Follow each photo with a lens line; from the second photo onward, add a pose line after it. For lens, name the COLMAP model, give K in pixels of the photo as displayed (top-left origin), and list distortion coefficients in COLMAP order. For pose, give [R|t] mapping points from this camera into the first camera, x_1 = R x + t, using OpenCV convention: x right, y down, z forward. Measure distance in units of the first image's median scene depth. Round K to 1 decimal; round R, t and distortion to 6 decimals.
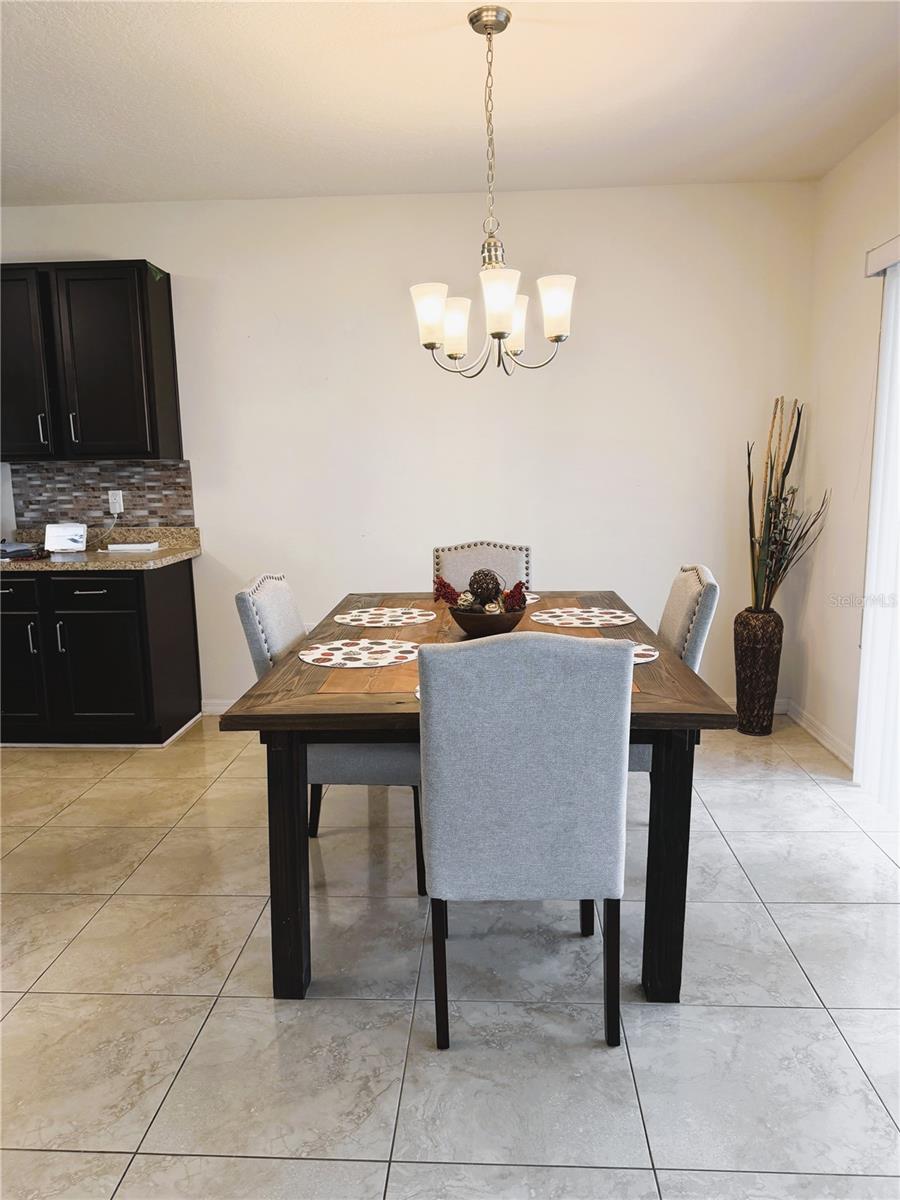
lens RADIAL K [[849.2, 0, 450.0], [0, 849.2, 600.0], [0, 0, 1]] dist [0.040223, -0.000393]
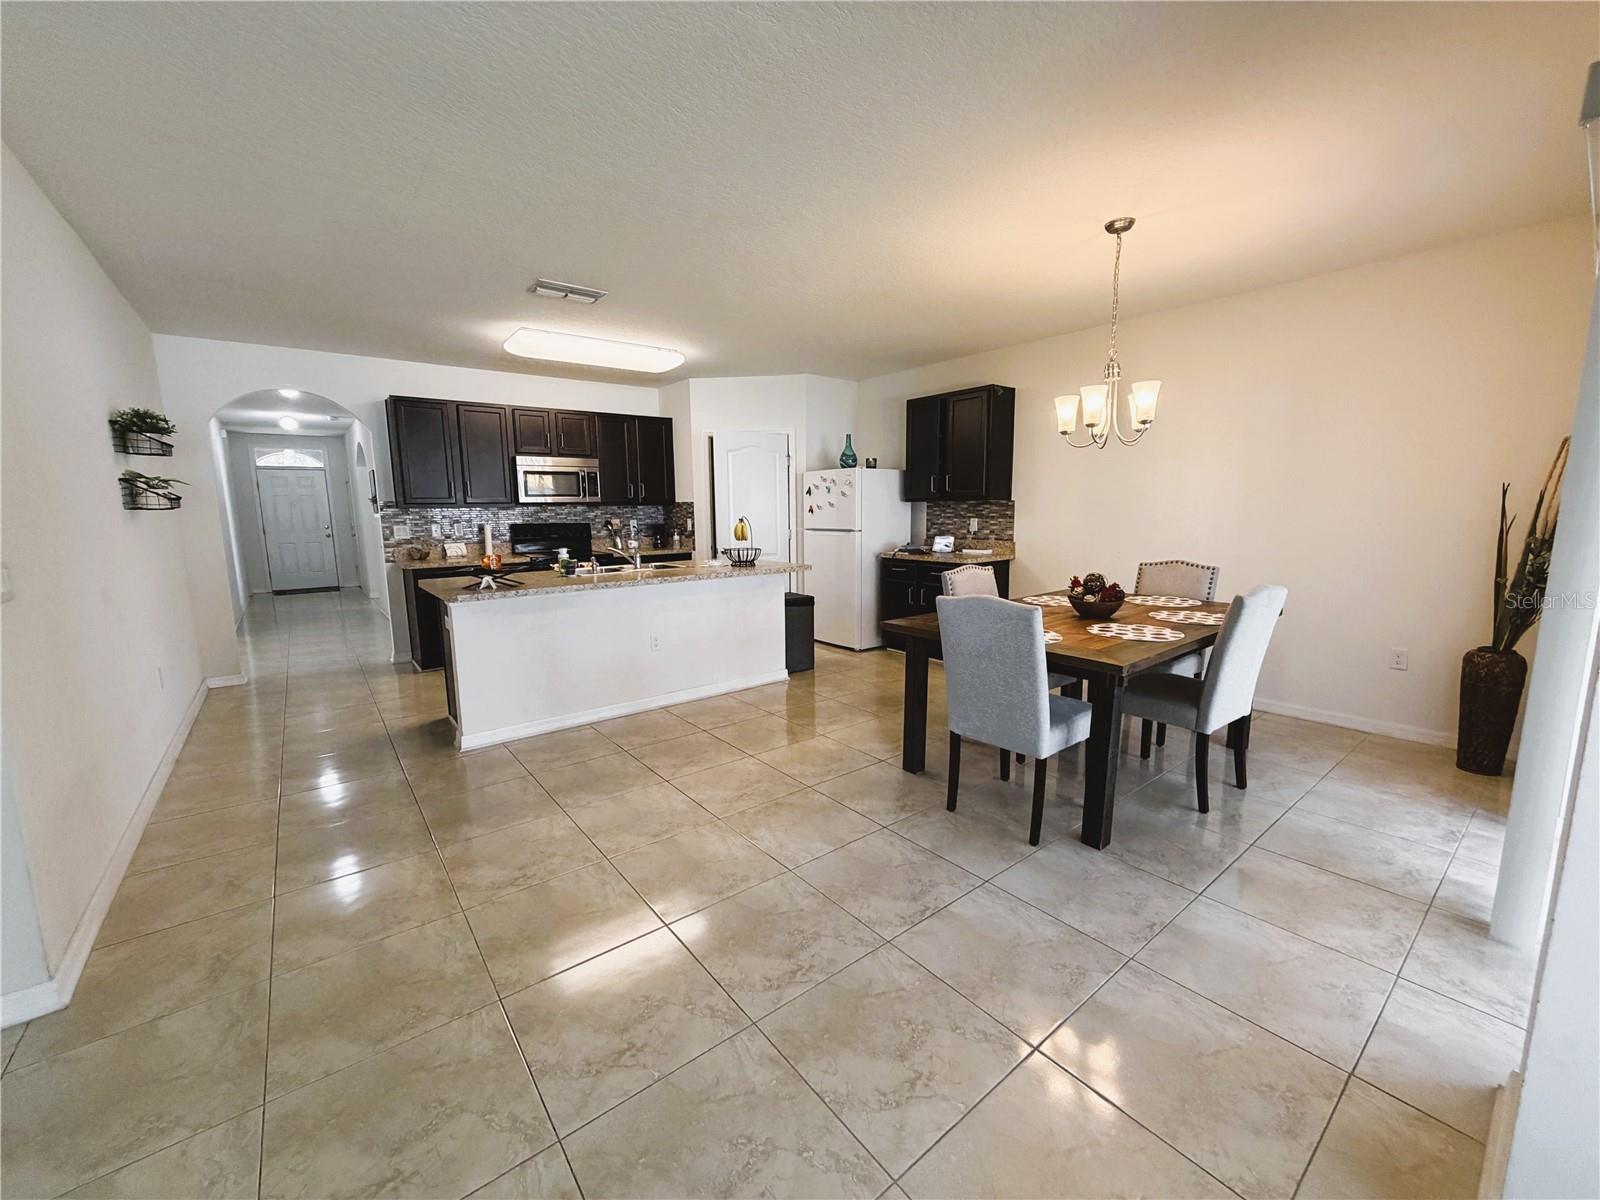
lens RADIAL K [[639.2, 0, 800.0], [0, 639.2, 600.0], [0, 0, 1]] dist [-0.000652, -0.000161]
pose [[0.653013, 0.115645, -0.748465, 0.381565], [-0.115524, 0.991918, 0.052469, 0.008489], [0.748484, 0.052203, 0.661095, -0.107760]]
